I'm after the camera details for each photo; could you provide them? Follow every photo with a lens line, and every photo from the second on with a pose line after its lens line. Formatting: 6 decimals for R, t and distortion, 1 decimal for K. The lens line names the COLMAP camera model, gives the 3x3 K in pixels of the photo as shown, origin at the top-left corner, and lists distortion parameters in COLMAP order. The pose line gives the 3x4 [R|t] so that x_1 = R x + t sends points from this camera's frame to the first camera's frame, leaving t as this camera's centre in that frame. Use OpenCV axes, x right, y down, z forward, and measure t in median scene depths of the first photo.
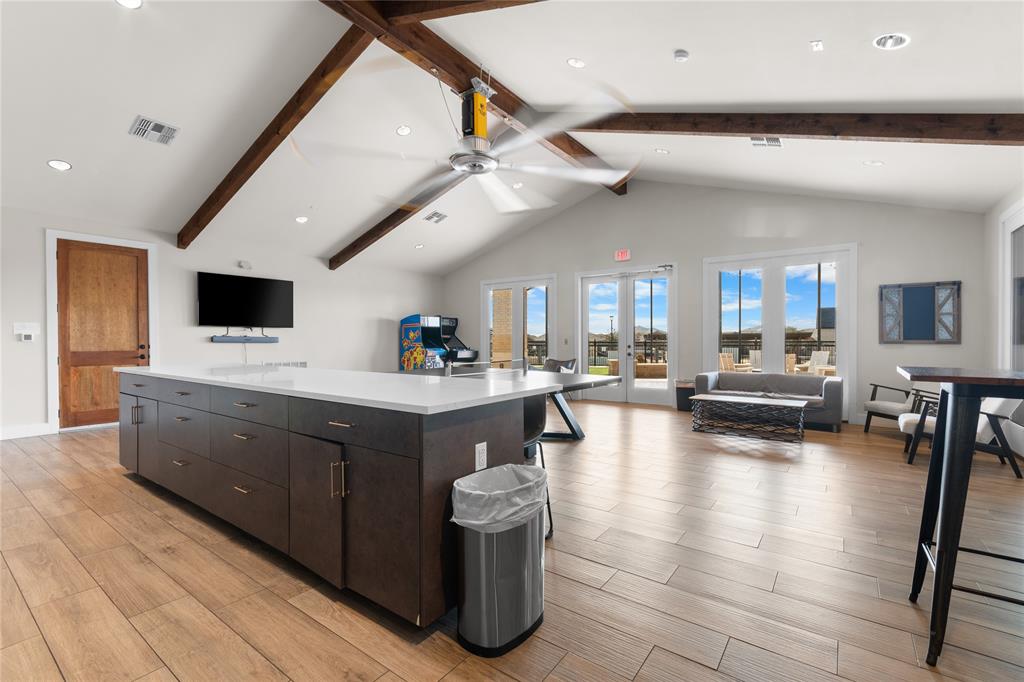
lens RADIAL K [[451.7, 0, 511.9], [0, 451.7, 341.9], [0, 0, 1]] dist [0.000594, -0.000215]
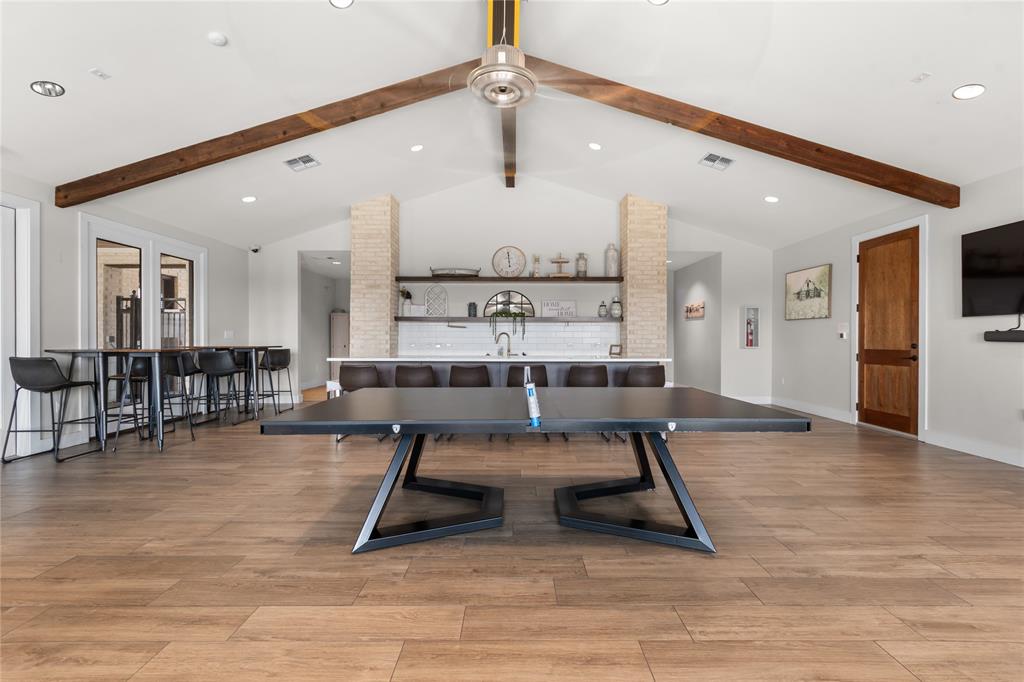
lens RADIAL K [[451.7, 0, 512.8], [0, 451.7, 341.7], [0, 0, 1]] dist [0.000594, -0.000215]
pose [[-0.809167, 0.003121, -0.587571, 0.260178], [-0.002577, 0.999957, 0.008860, -0.002803], [0.587574, 0.008684, -0.809124, 1.281428]]
